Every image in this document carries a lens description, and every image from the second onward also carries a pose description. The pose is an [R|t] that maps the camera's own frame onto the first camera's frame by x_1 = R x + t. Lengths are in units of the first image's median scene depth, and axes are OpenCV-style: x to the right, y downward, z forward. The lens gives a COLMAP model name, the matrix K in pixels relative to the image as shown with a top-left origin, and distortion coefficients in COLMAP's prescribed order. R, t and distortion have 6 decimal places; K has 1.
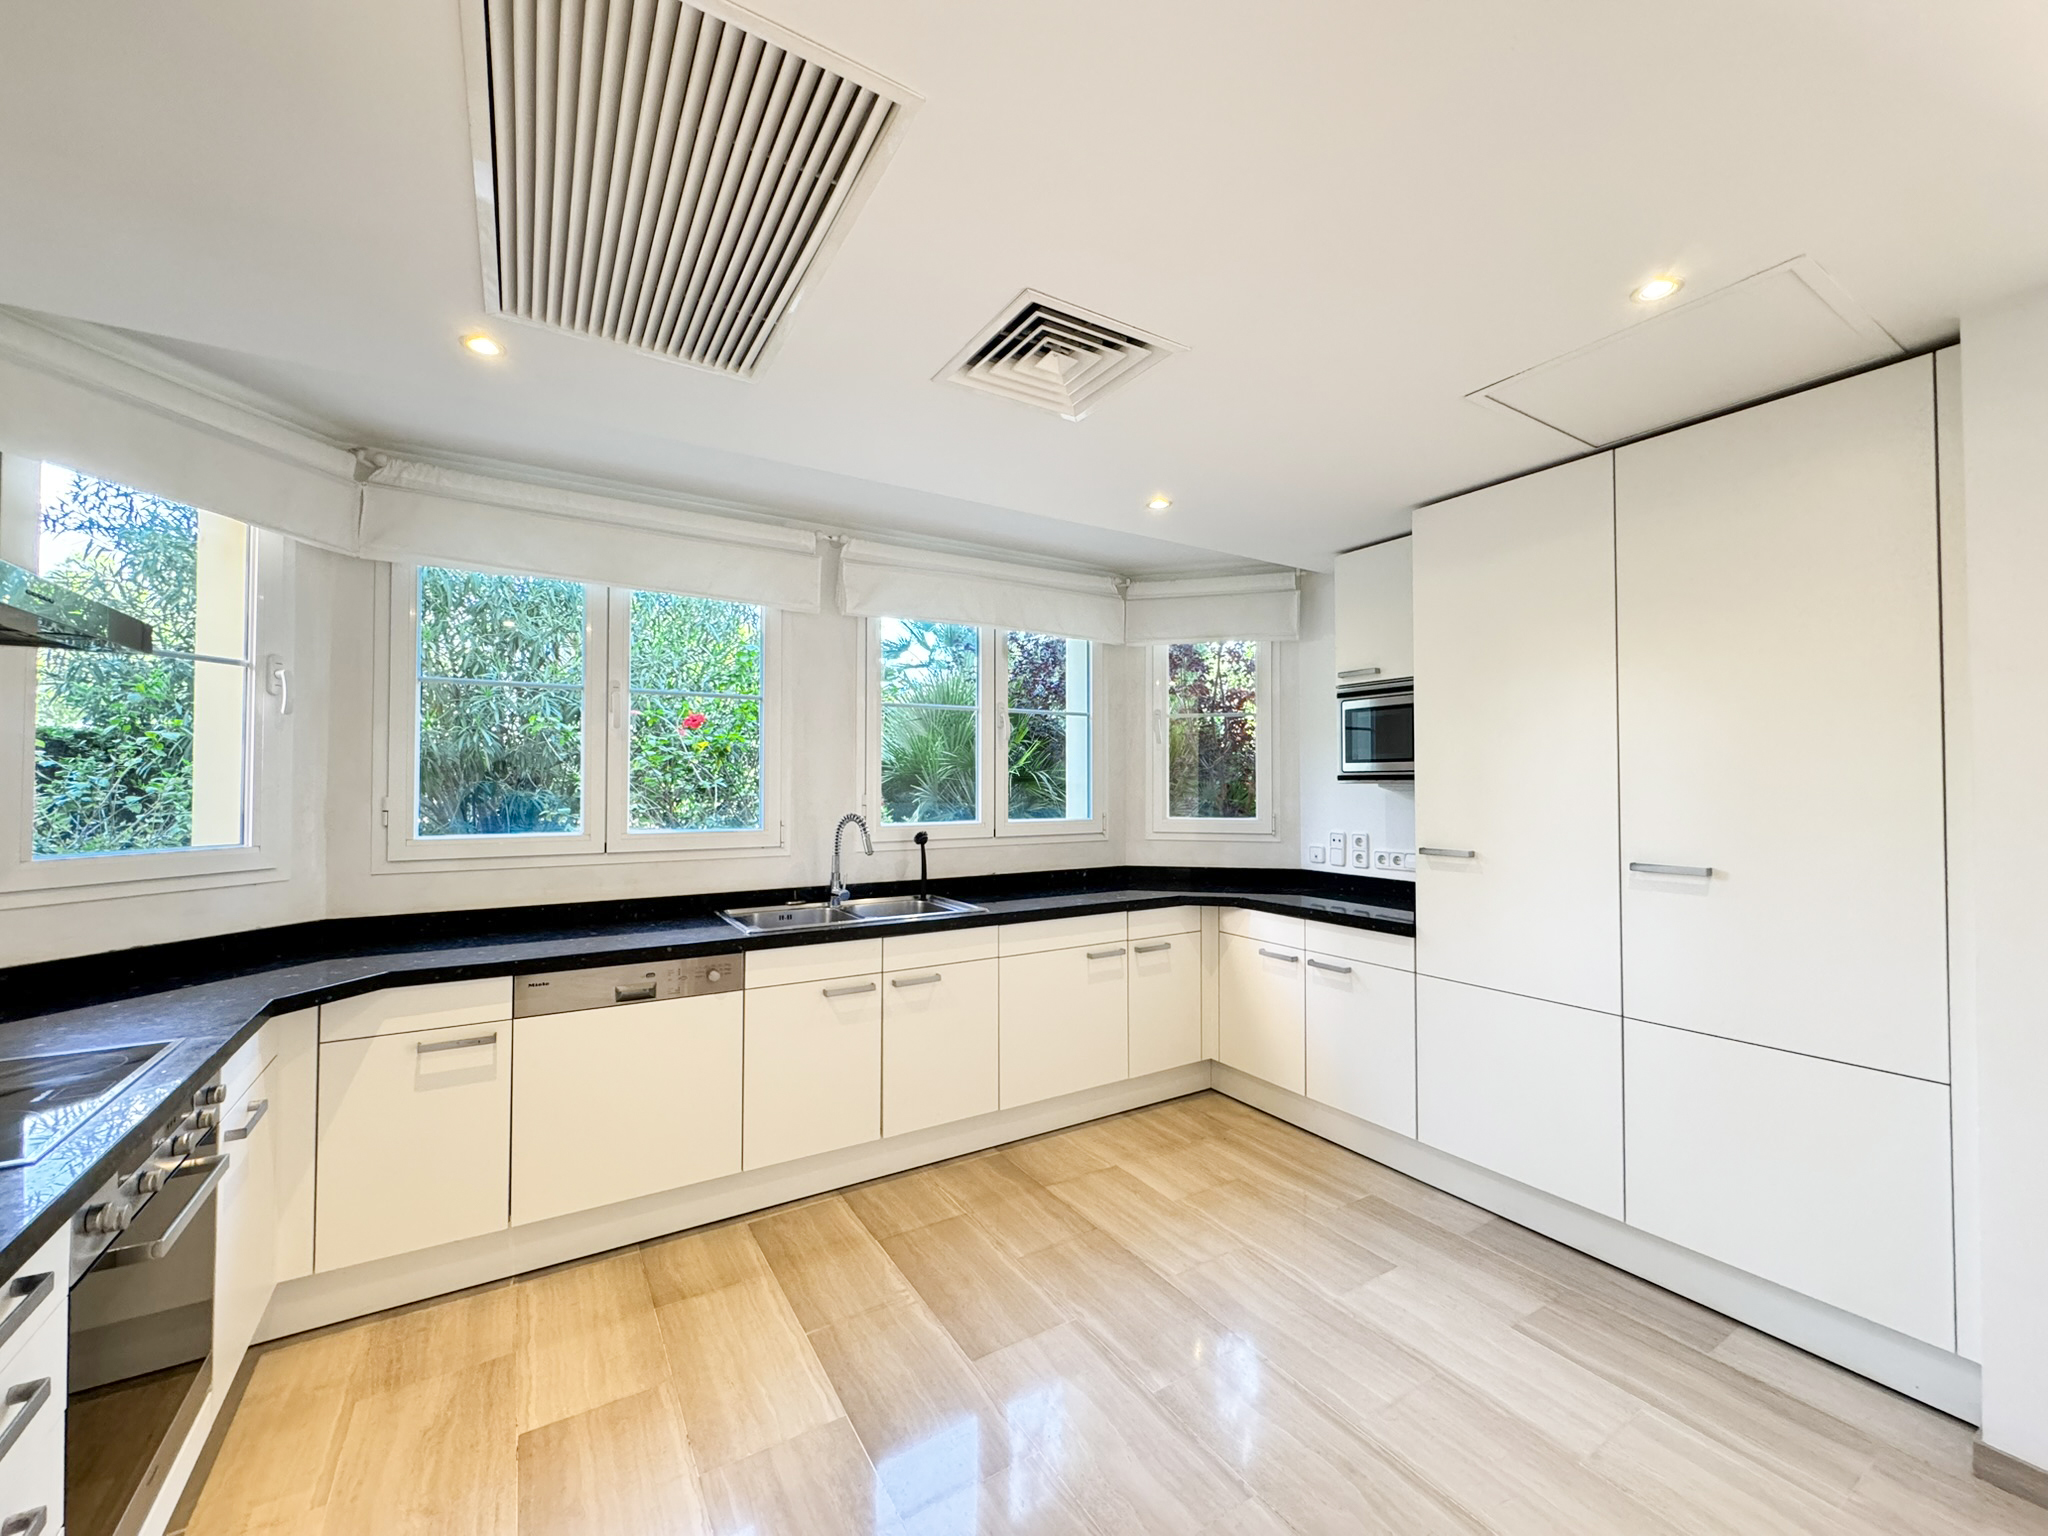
lens RADIAL K [[819.9, 0, 1024.0], [0, 819.9, 768.0], [0, 0, 1]] dist [-0.002856, -0.000204]
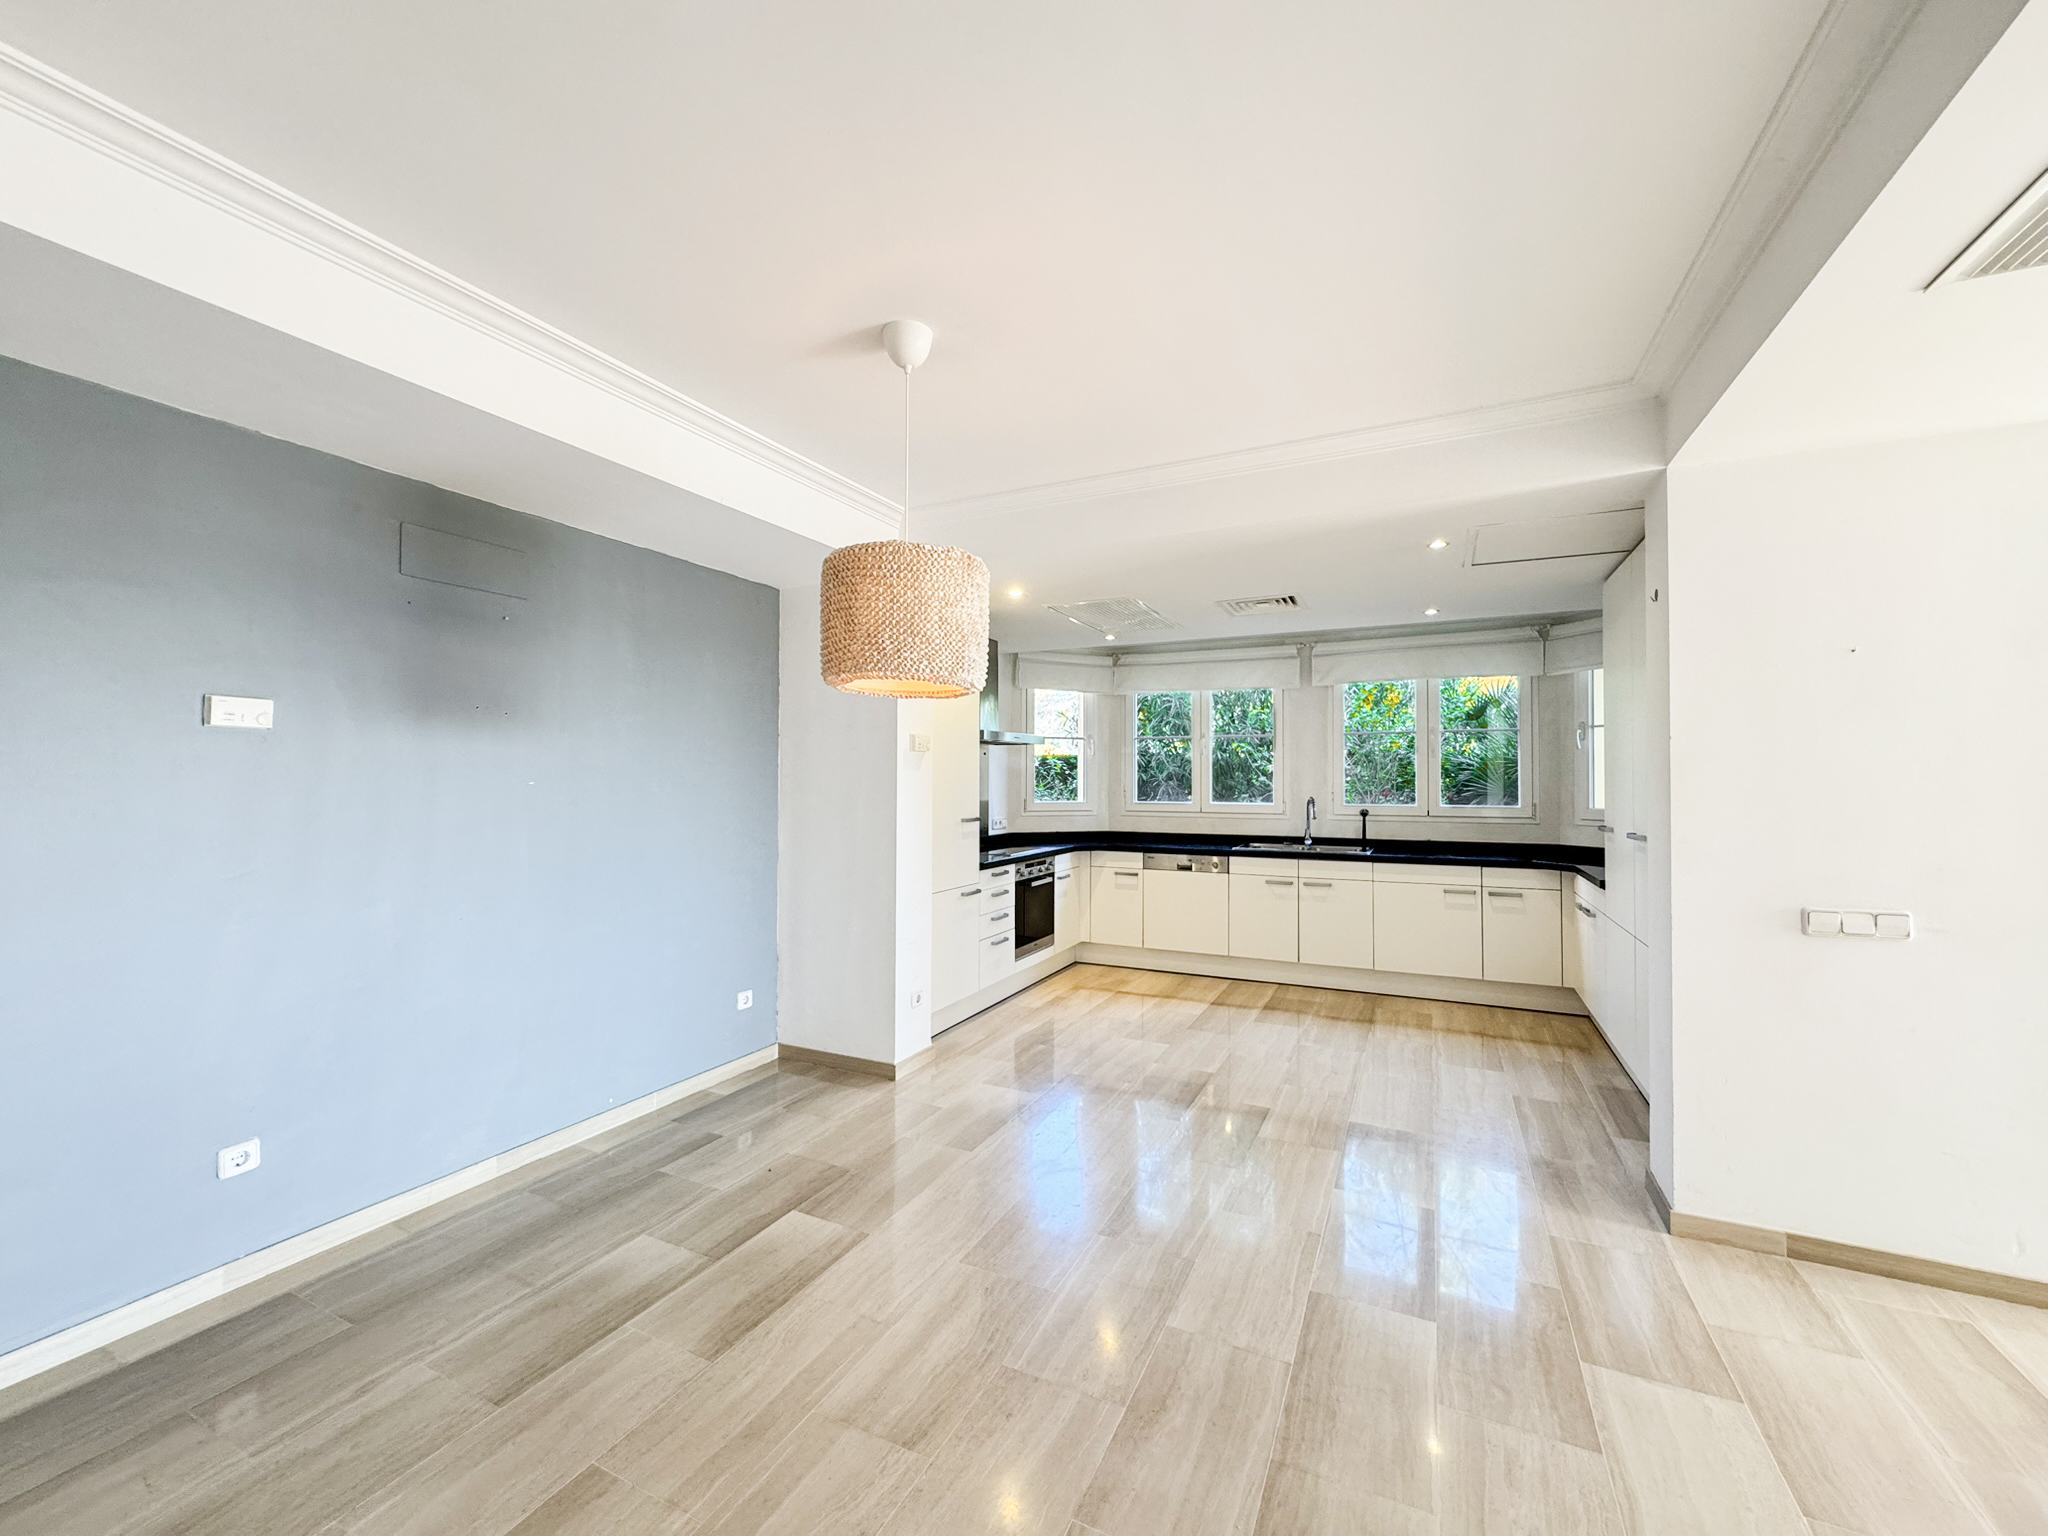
lens RADIAL K [[819.9, 0, 1024.0], [0, 819.9, 768.0], [0, 0, 1]] dist [-0.002856, -0.000204]
pose [[0.529027, -0.014265, -0.848485, 1.145800], [0.013245, 0.999876, -0.008552, -0.002052], [0.848502, -0.006714, 0.529150, -0.585240]]
